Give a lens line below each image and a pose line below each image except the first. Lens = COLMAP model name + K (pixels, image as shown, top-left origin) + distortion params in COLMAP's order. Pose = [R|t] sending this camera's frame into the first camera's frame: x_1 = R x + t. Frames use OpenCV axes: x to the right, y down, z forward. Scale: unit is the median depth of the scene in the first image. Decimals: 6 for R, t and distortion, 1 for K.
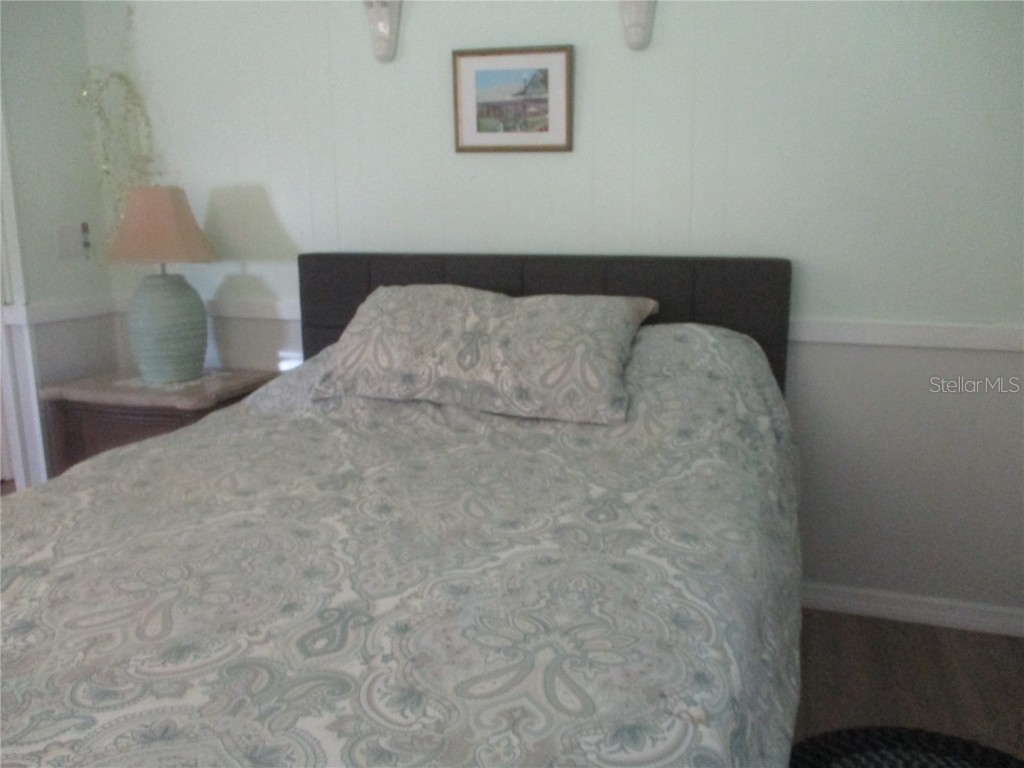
lens RADIAL K [[872.1, 0, 510.4], [0, 872.1, 388.0], [0, 0, 1]] dist [-0.023760, 0.007910]
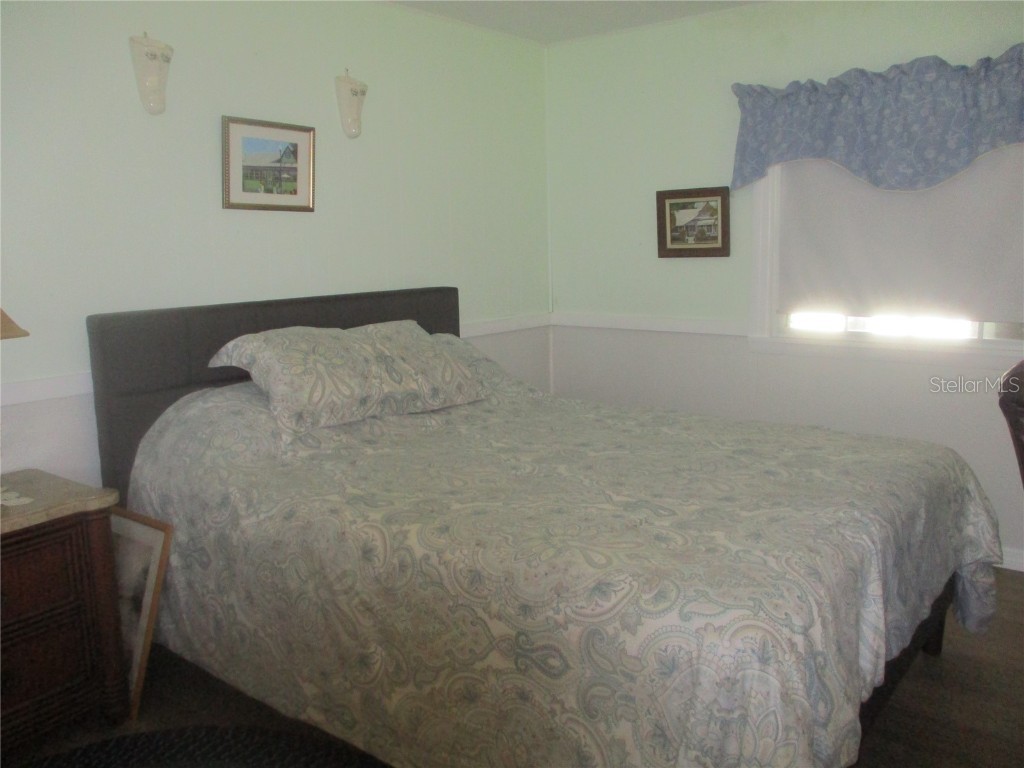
lens RADIAL K [[872.1, 0, 516.4], [0, 872.1, 376.2], [0, 0, 1]] dist [-0.023760, 0.007910]
pose [[0.339114, -0.142134, 0.929946, -1.015459], [0.212253, 0.974591, 0.071558, -0.074445], [-0.916488, 0.173117, 0.360666, 0.340806]]
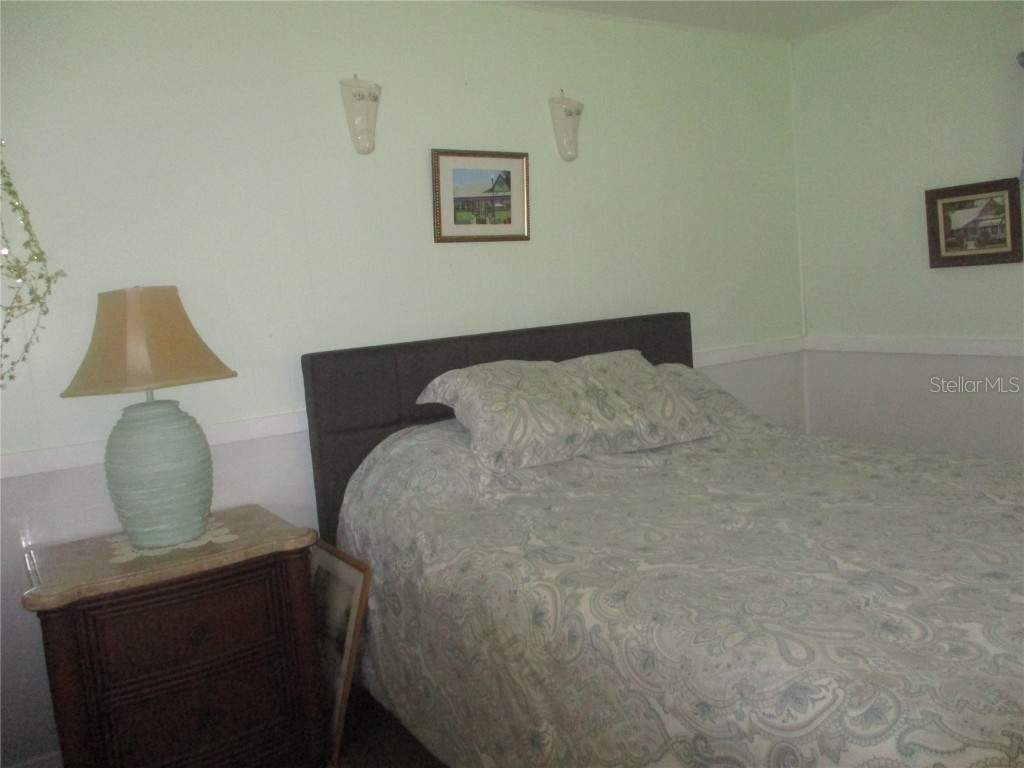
lens RADIAL K [[872.1, 0, 510.9], [0, 872.1, 375.2], [0, 0, 1]] dist [-0.023760, 0.007910]
pose [[0.616182, -0.120076, 0.778397, -0.894086], [0.231453, 0.972278, -0.033234, -0.061682], [-0.752828, 0.200640, 0.626892, 0.319685]]
